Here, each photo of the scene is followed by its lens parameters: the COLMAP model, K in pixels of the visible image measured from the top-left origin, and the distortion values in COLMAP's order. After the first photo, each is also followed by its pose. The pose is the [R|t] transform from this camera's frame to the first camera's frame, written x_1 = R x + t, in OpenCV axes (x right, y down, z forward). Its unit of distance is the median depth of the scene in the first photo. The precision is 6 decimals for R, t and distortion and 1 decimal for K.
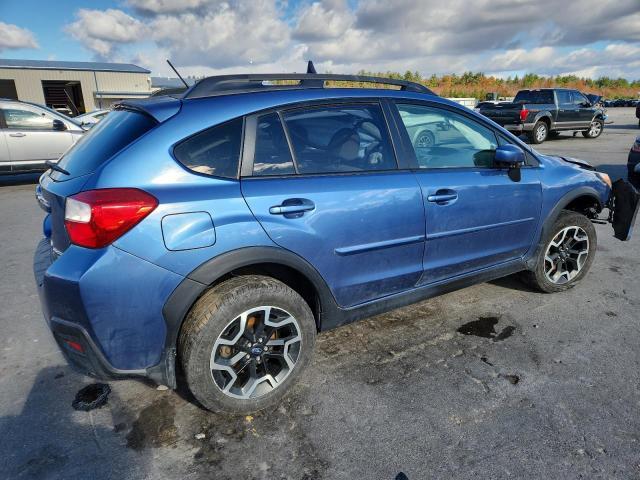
lens RADIAL K [[477.6, 0, 322.6], [0, 477.6, 236.3], [0, 0, 1]] dist [0.004761, -0.000059]
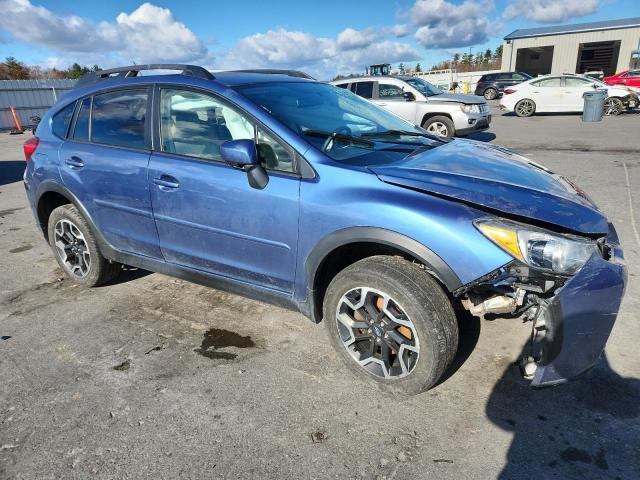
lens RADIAL K [[482.0, 0, 319.6], [0, 482.0, 242.9], [0, 0, 1]] dist [0.030791, 0.000901]
pose [[0.360786, 0.279735, -0.889709, 1.189307], [-0.206136, 0.954284, 0.216448, -0.223971], [0.909583, 0.105309, 0.401956, 0.801609]]
